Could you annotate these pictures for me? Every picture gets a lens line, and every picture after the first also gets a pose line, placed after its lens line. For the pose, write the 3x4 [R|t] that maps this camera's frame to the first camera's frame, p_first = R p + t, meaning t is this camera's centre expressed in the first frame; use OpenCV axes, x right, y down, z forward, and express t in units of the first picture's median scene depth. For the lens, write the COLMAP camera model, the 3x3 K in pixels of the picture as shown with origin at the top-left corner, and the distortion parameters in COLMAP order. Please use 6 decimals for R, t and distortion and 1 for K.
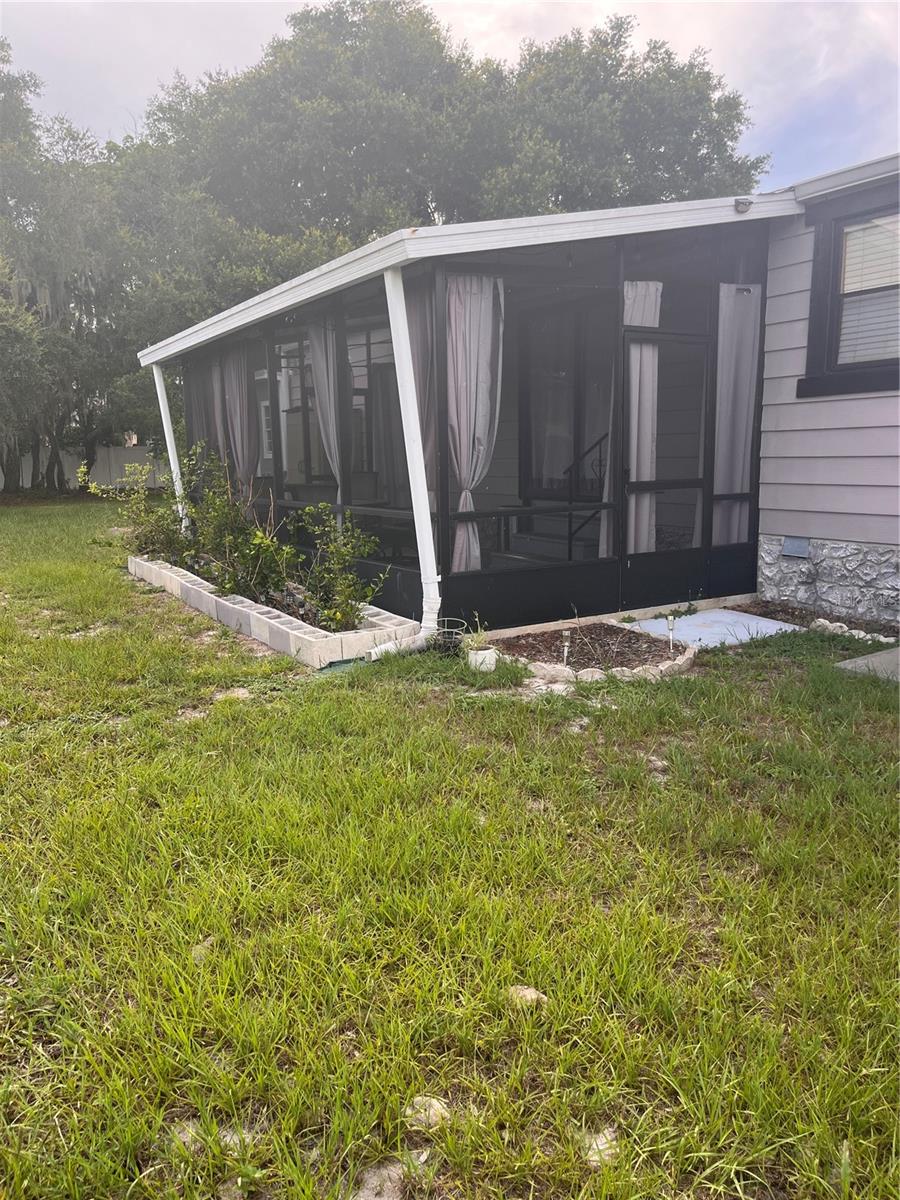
lens RADIAL K [[902.7, 0, 441.4], [0, 902.7, 608.6], [0, 0, 1]] dist [0.061245, -0.095616]
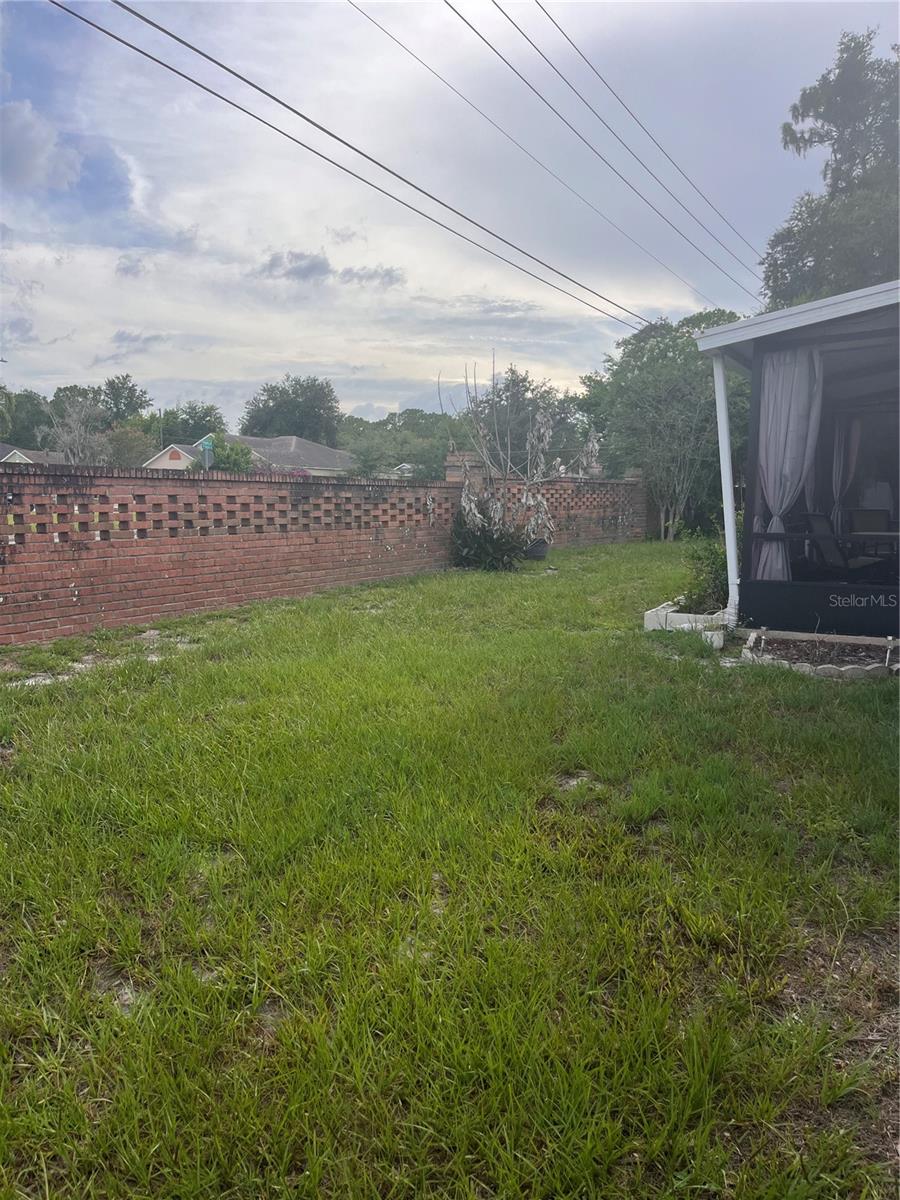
lens RADIAL K [[902.7, 0, 446.6], [0, 902.7, 607.0], [0, 0, 1]] dist [0.061245, -0.095616]
pose [[0.519234, 0.127922, -0.845004, 0.866391], [-0.161170, 0.985650, 0.050179, 0.005120], [0.839297, 0.110134, 0.532401, -0.049892]]
